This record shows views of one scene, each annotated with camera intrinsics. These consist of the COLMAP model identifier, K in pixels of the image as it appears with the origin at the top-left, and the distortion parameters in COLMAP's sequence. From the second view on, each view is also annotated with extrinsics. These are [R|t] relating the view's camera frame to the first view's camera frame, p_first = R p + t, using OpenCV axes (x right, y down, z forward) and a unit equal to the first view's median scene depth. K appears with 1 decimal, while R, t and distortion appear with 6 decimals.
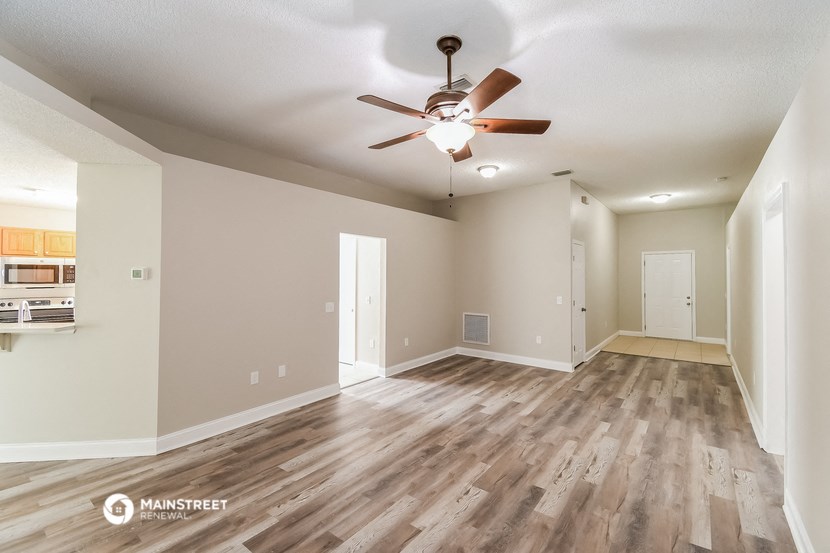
lens RADIAL K [[360.5, 0, 409.6], [0, 360.5, 274.1], [0, 0, 1]] dist [-0.000032, -0.004831]
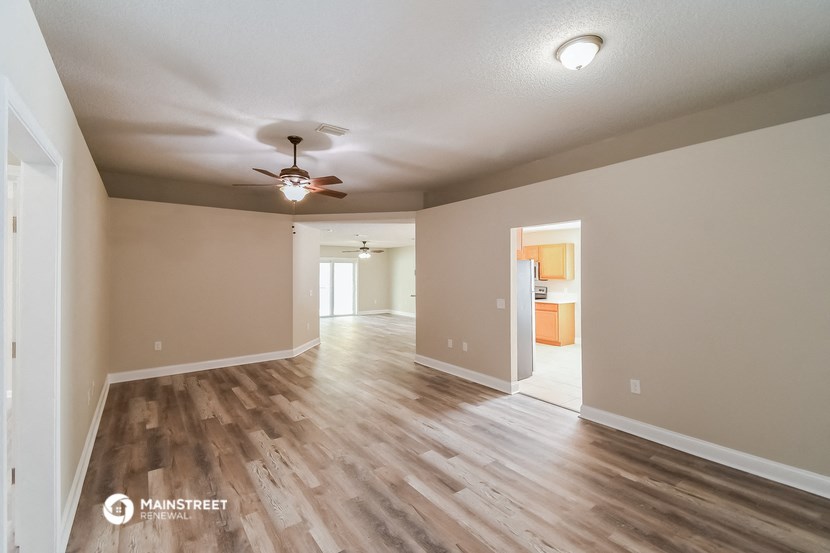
lens RADIAL K [[360.5, 0, 409.5], [0, 360.5, 270.8], [0, 0, 1]] dist [-0.000032, -0.004831]
pose [[-0.256459, 0.000325, -0.966555, 1.092282], [-0.005373, 0.999984, 0.001761, -0.003464], [0.966540, 0.005645, -0.256454, 1.318633]]
